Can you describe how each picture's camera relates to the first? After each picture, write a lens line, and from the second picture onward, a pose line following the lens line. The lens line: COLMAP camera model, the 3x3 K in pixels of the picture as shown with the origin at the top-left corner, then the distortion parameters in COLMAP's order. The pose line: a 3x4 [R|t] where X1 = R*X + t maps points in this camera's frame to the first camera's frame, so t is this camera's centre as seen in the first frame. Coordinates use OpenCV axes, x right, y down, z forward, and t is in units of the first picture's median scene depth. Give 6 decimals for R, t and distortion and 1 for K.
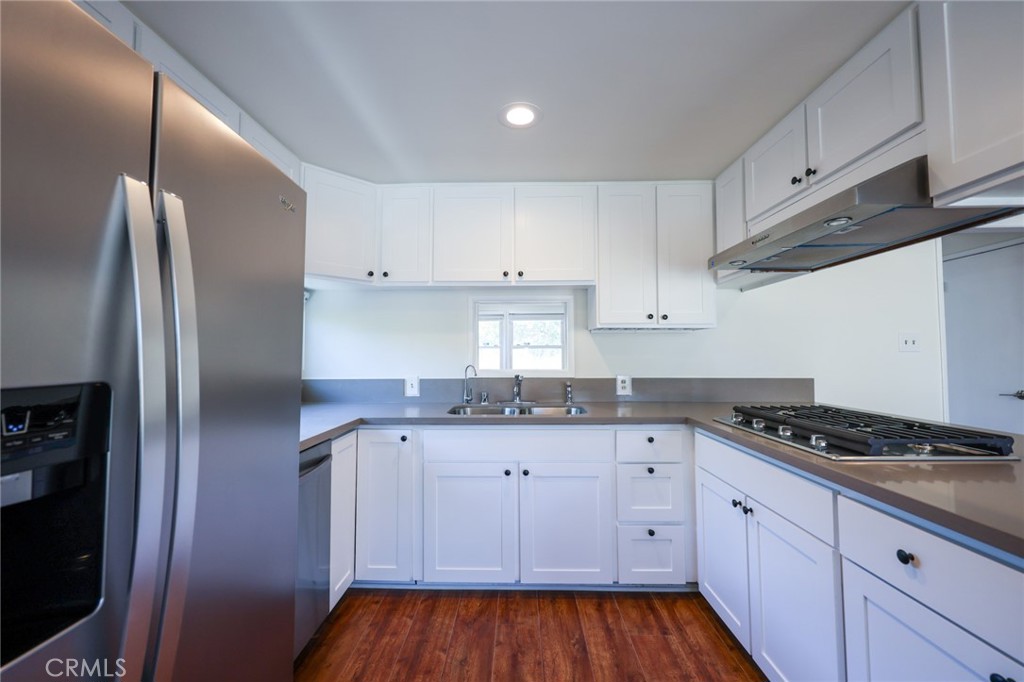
lens RADIAL K [[402.5, 0, 512.0], [0, 402.5, 341.0], [0, 0, 1]] dist [-0.001851, -0.000177]
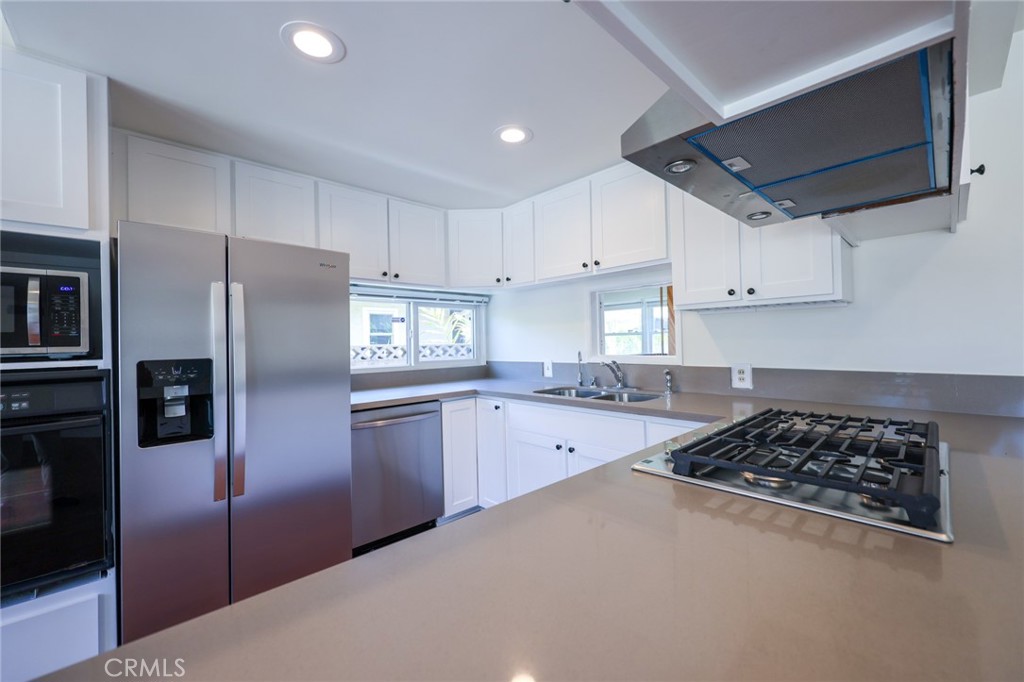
lens RADIAL K [[404.3, 0, 512.0], [0, 404.3, 341.0], [0, 0, 1]] dist [-0.017521, 0.000117]
pose [[0.695084, -0.013047, -0.718810, 0.577896], [0.045013, 0.998663, 0.025401, -0.003265], [0.717518, -0.050012, 0.694742, 0.109527]]
